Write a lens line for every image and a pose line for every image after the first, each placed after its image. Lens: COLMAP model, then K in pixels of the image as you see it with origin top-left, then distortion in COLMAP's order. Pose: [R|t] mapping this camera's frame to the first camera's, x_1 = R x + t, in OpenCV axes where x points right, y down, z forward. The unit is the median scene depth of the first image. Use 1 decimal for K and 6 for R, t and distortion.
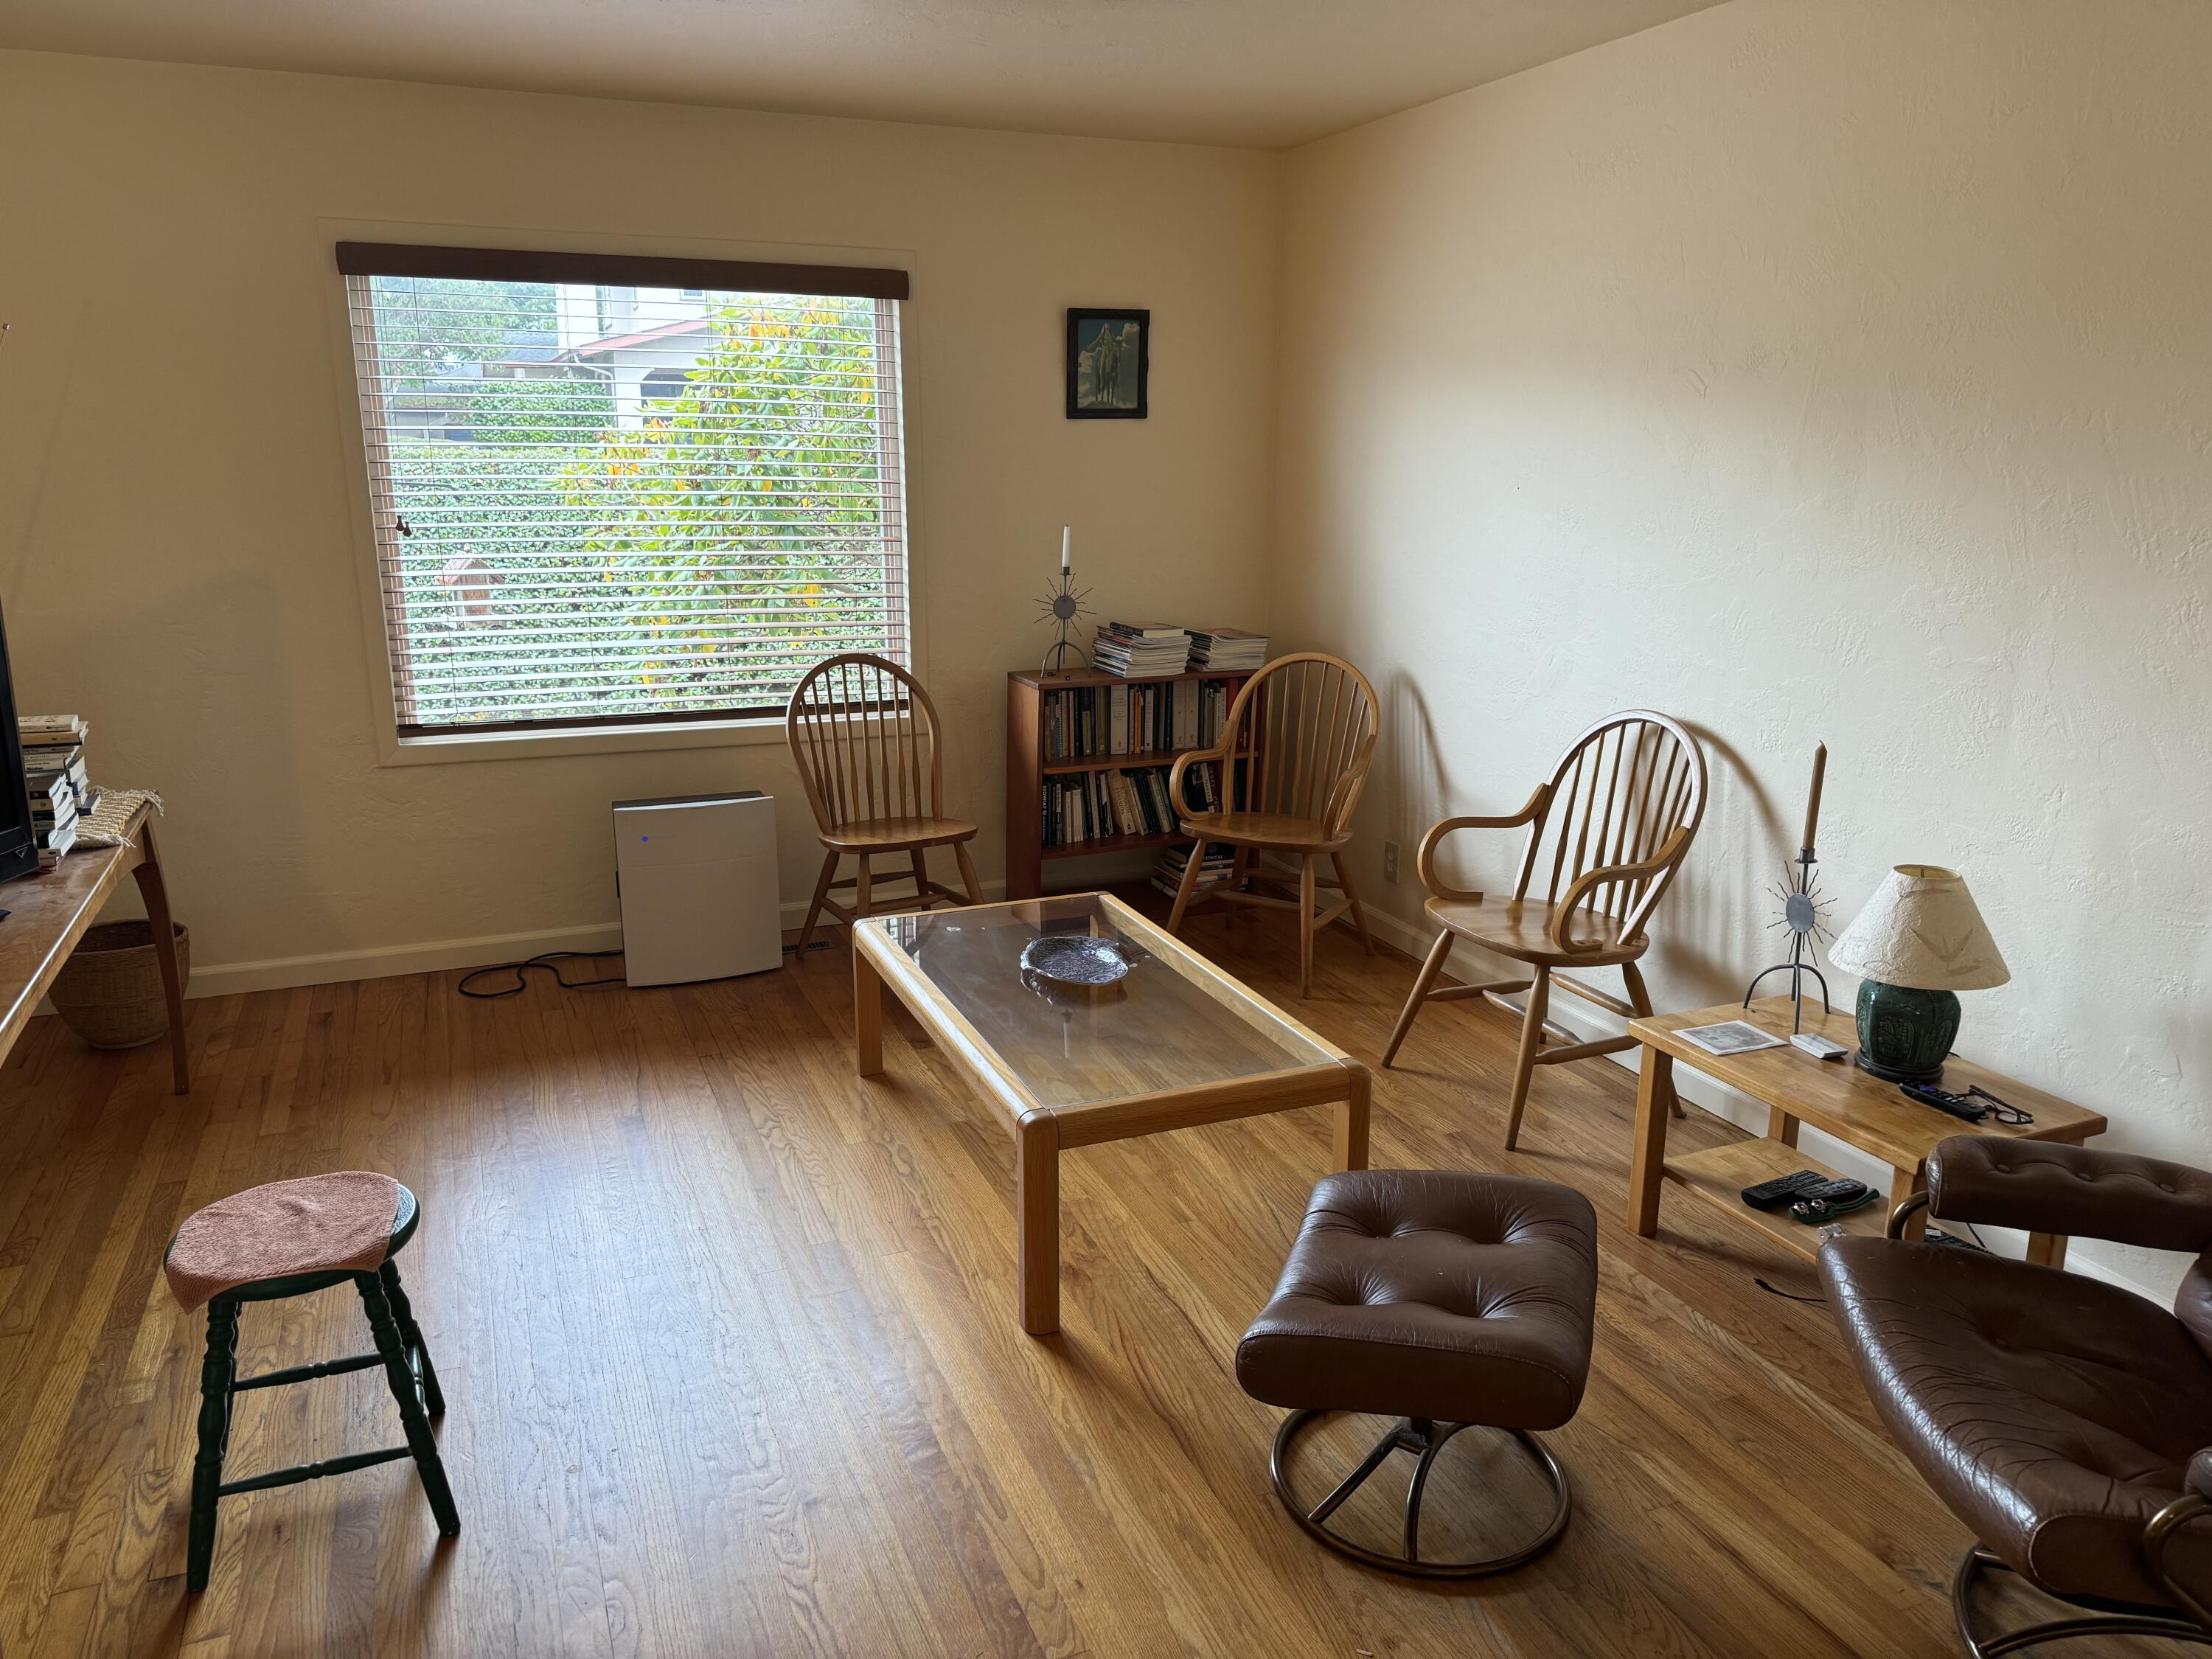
lens RADIAL K [[1554.4, 0, 1090.7], [0, 1554.4, 823.1], [0, 0, 1]] dist [0.007236, -0.012199]
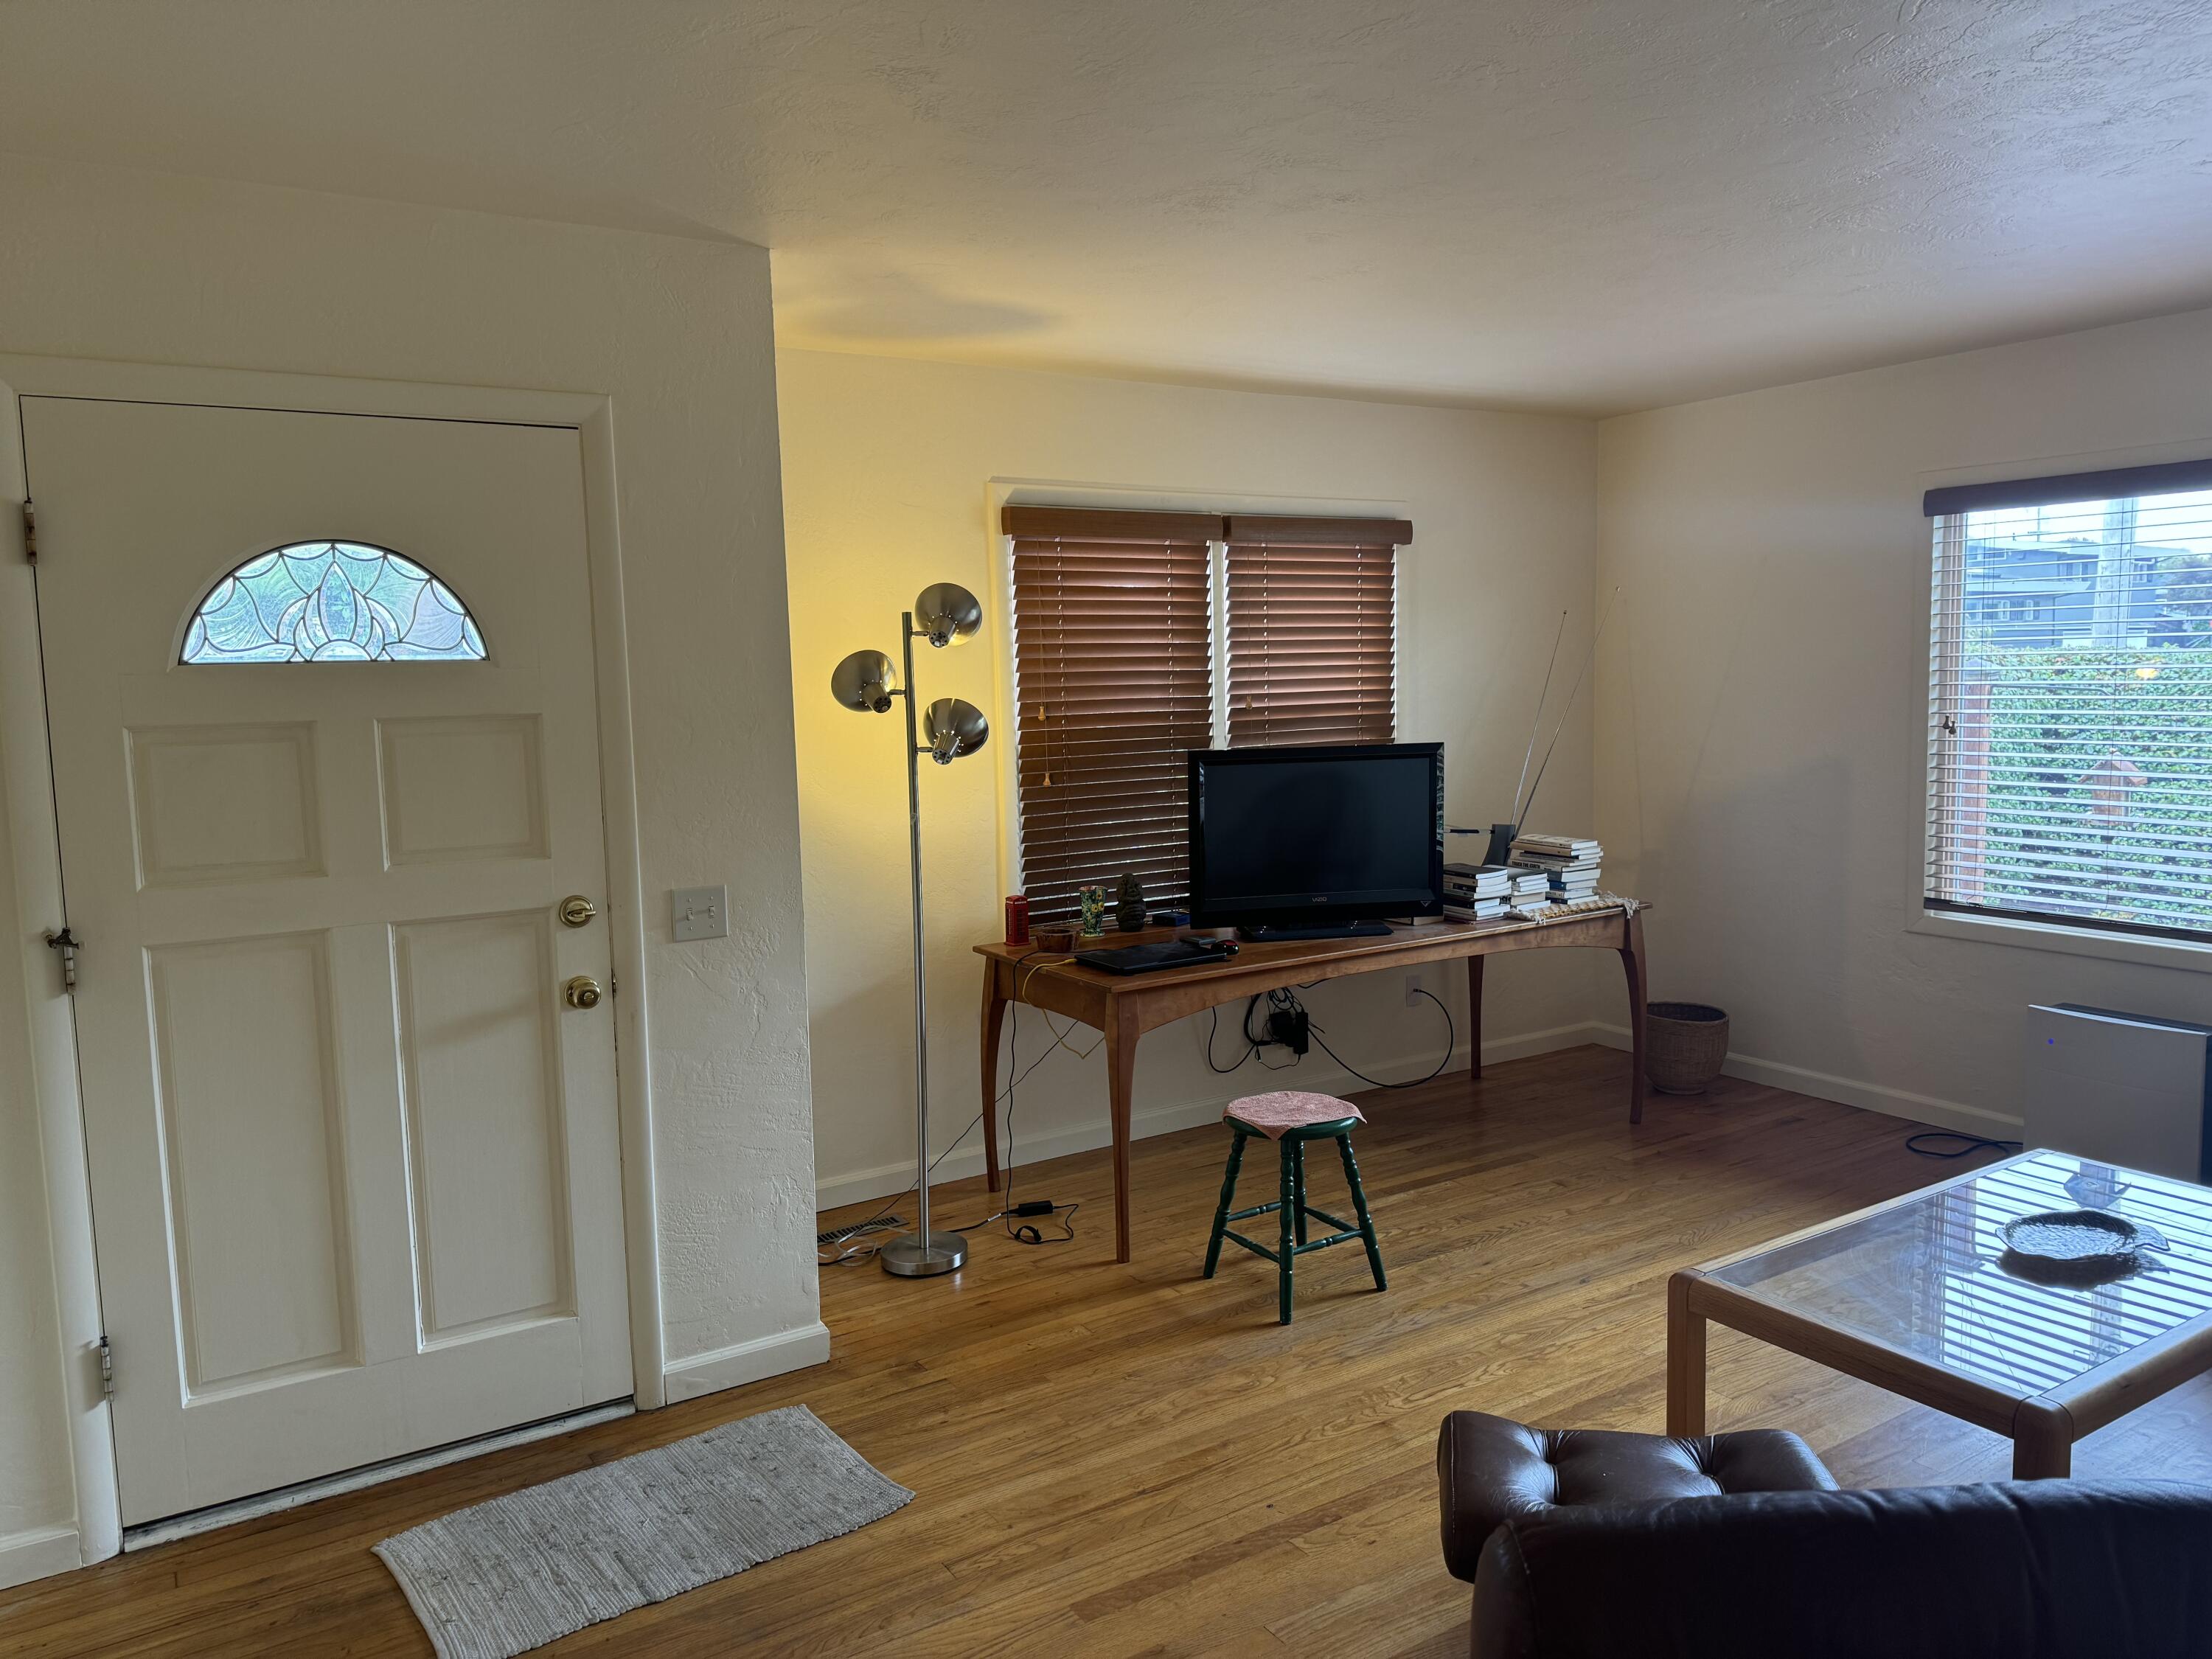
lens RADIAL K [[1520.0, 0, 1106.0], [0, 1520.0, 829.5], [0, 0, 1]] dist [0.001578, -0.002153]
pose [[0.159377, 0.092291, -0.982894, 0.557282], [-0.208263, 0.976357, 0.057907, -0.052656], [0.965000, 0.195471, 0.174829, 0.226988]]
